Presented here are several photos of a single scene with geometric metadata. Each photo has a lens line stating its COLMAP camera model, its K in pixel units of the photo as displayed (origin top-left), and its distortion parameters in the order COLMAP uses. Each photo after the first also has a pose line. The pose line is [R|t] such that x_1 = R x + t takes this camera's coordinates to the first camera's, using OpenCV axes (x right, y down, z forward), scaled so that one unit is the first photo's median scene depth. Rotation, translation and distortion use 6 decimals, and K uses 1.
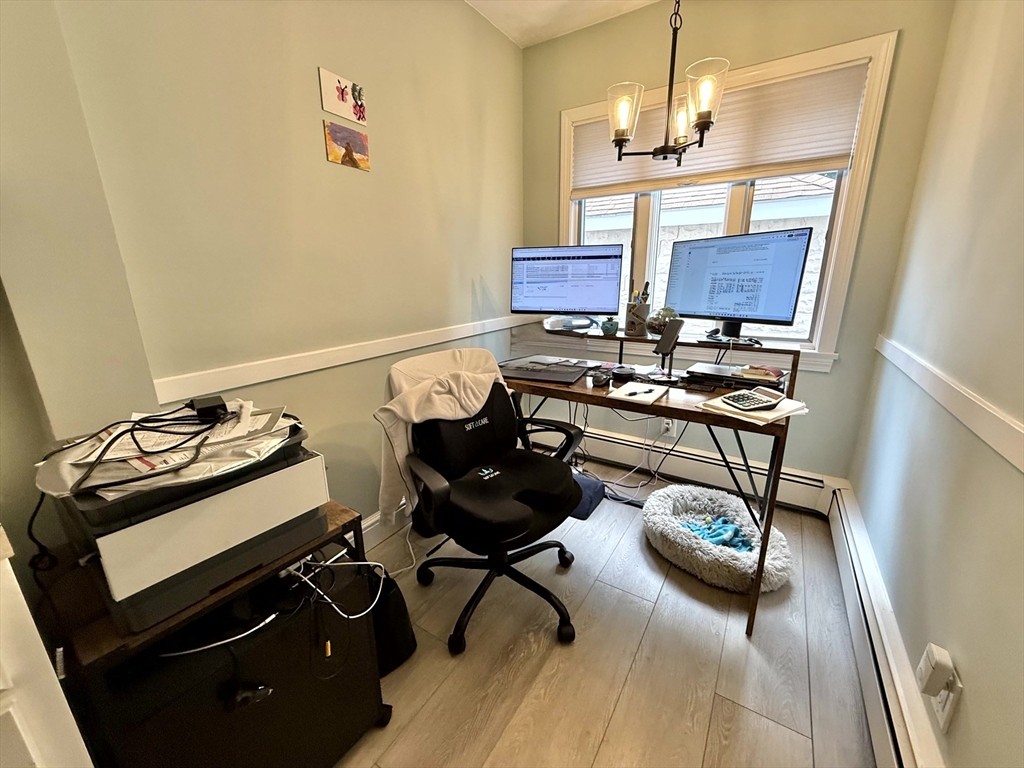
lens RADIAL K [[408.4, 0, 511.6], [0, 408.4, 385.6], [0, 0, 1]] dist [0.000471, 0.000215]
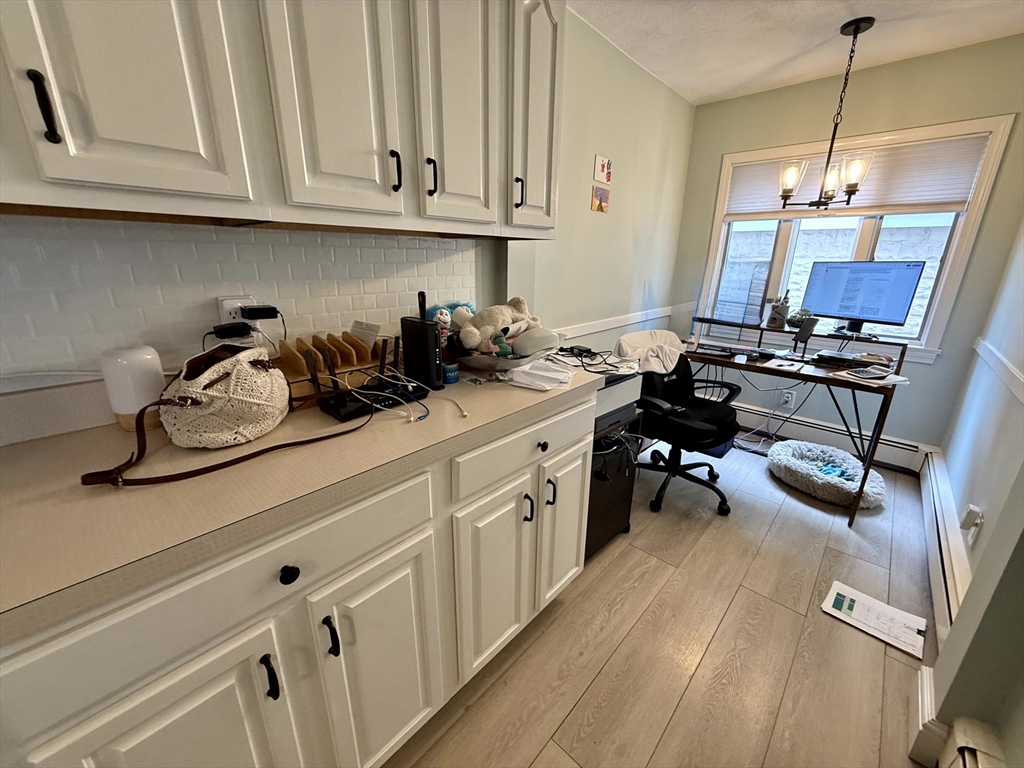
lens RADIAL K [[408.4, 0, 511.6], [0, 408.4, 385.6], [0, 0, 1]] dist [0.000471, 0.000215]
pose [[0.984828, 0.076314, -0.155850, -0.407945], [-0.071091, 0.996714, 0.038824, 0.097275], [0.158301, -0.027156, 0.987017, -0.607994]]
